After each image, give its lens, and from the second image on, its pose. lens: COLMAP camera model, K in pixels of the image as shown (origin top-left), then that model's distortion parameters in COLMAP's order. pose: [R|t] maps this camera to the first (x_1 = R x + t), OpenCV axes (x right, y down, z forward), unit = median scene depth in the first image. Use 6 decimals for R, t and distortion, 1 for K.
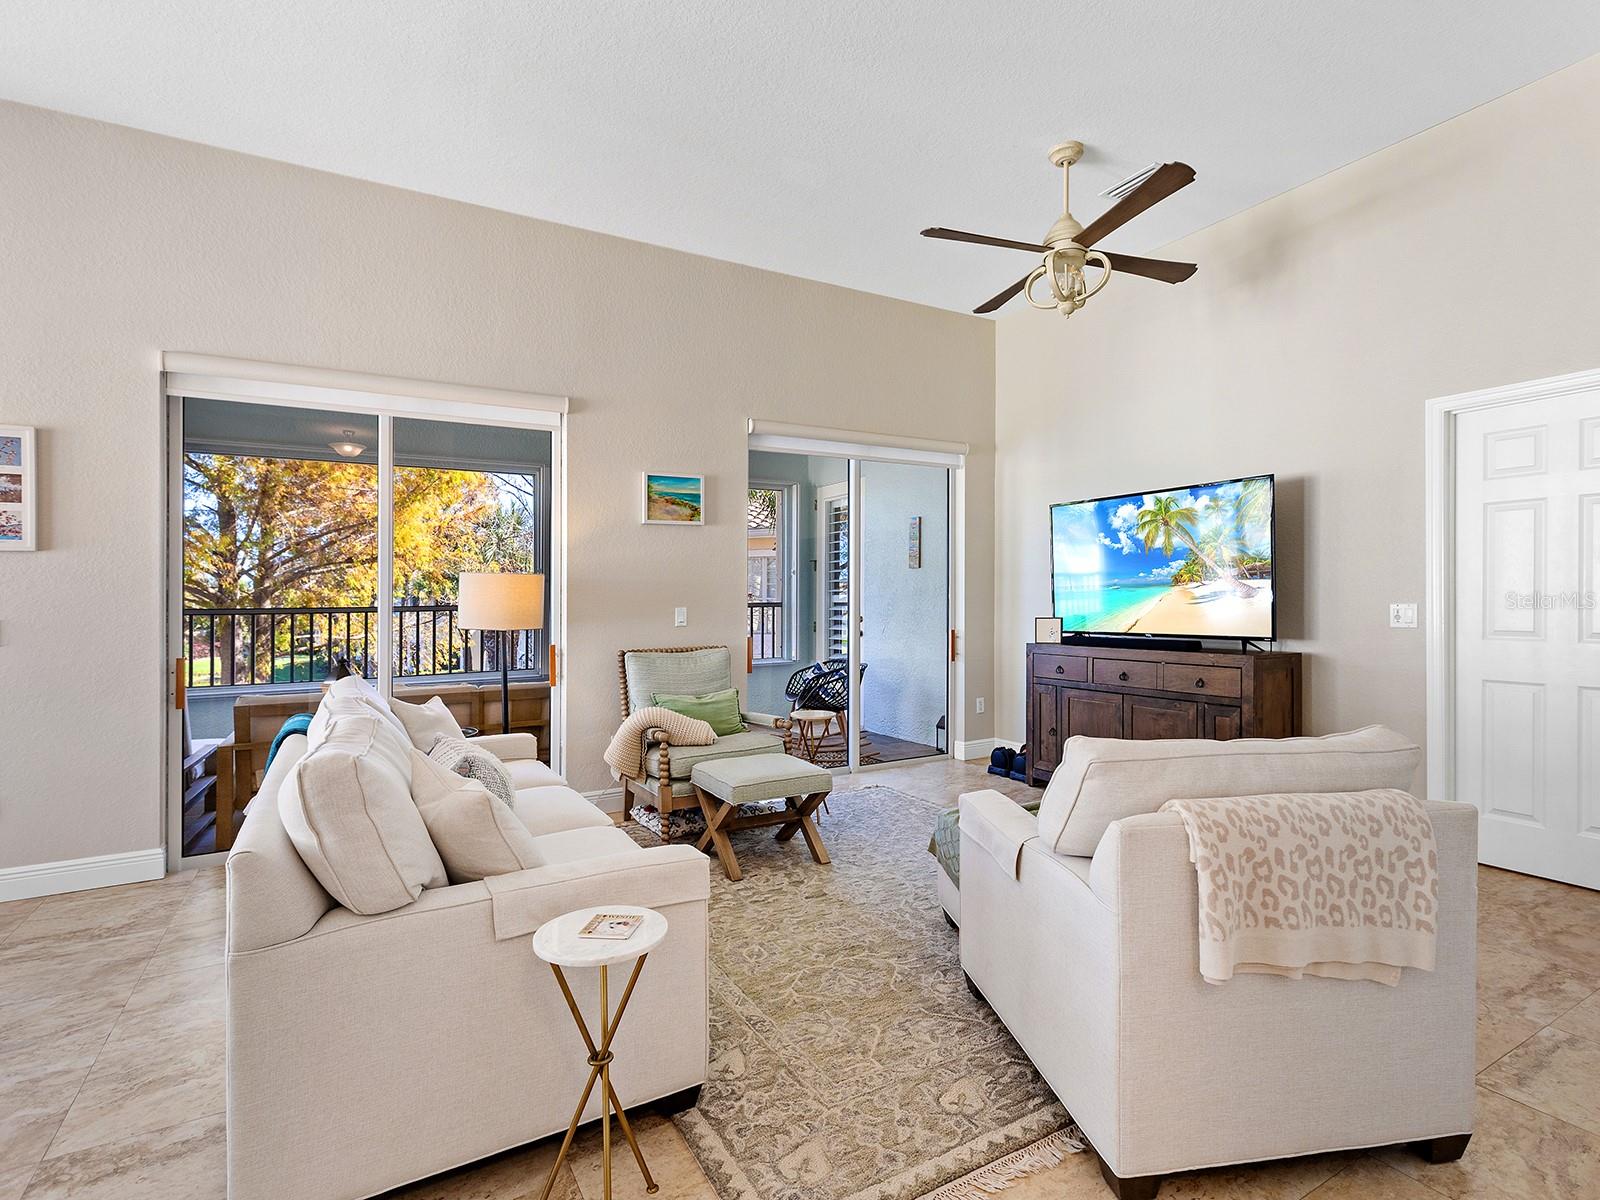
lens RADIAL K [[803.9, 0, 817.3], [0, 803.9, 603.1], [0, 0, 1]] dist [0.001260, 0.000147]
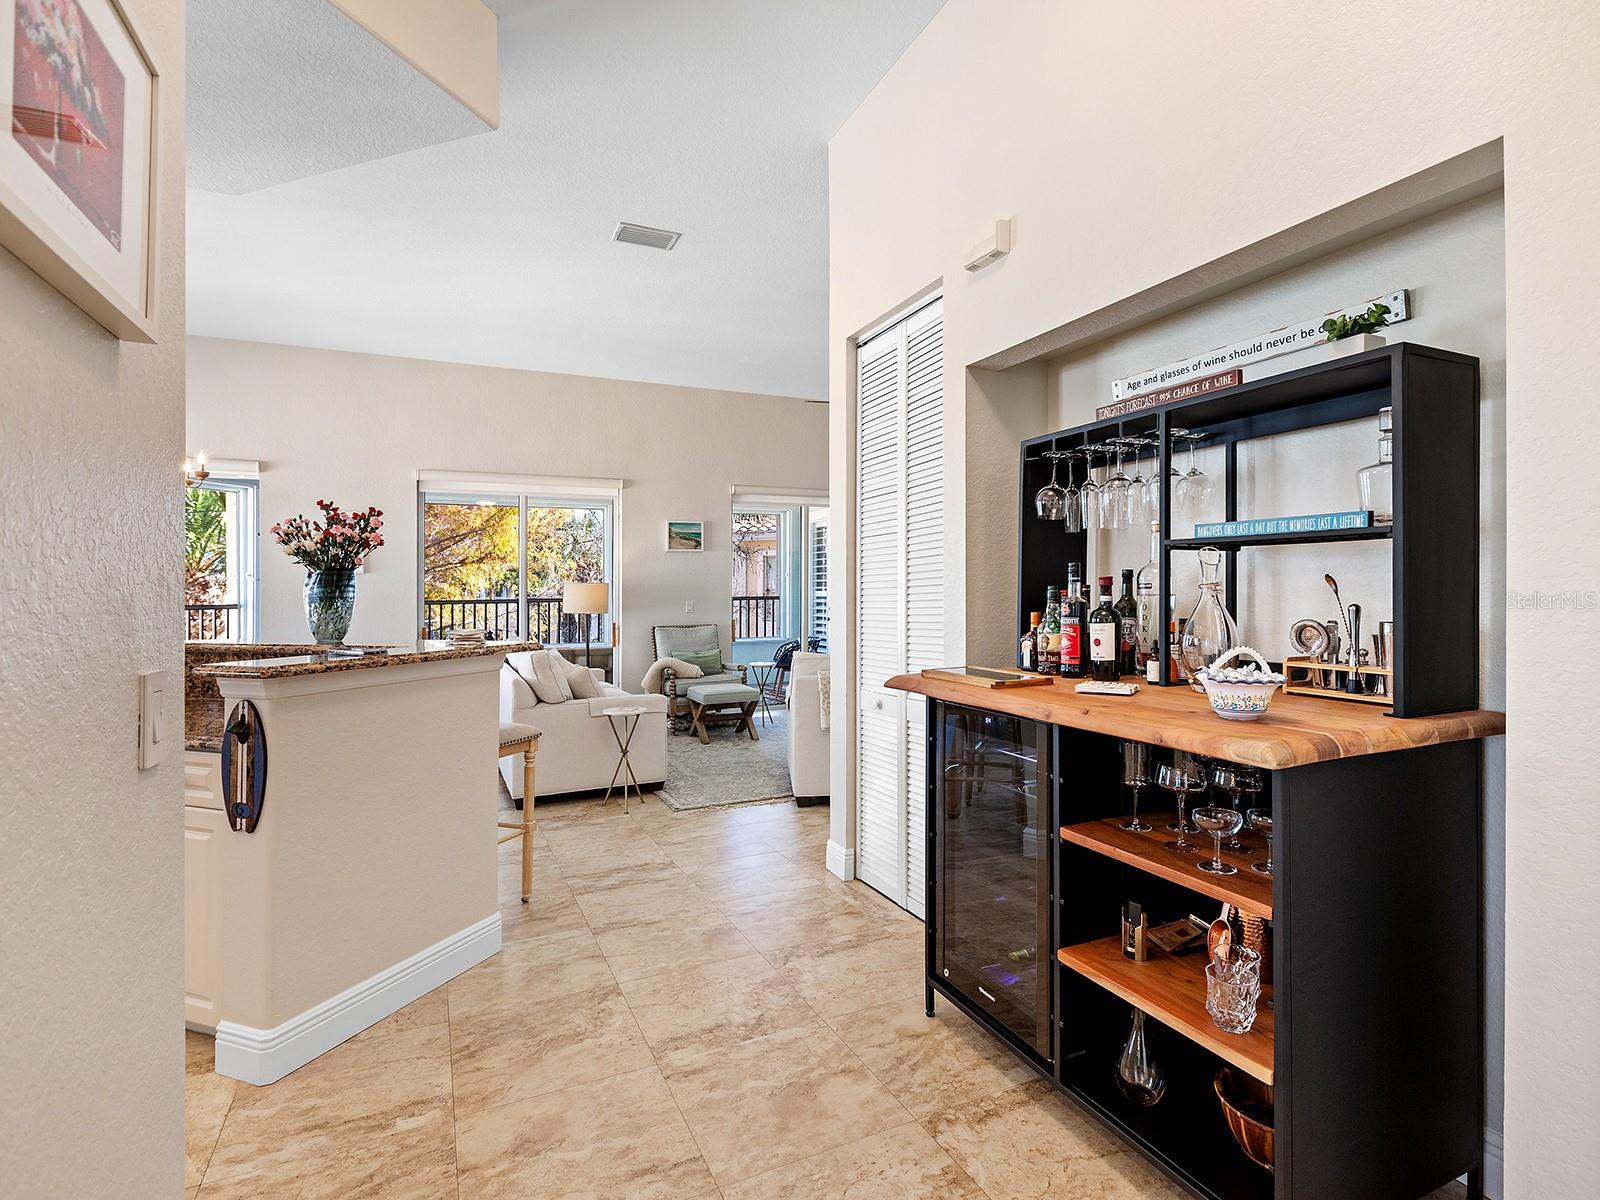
lens RADIAL K [[809.5, 0, 800.0], [0, 809.5, 600.0], [0, 0, 1]] dist [-0.000992, -0.000473]
pose [[0.994916, 0.000851, -0.100707, 0.246415], [0.000015, 0.999963, 0.008595, -0.012825], [0.100711, -0.008553, 0.994879, -0.697891]]
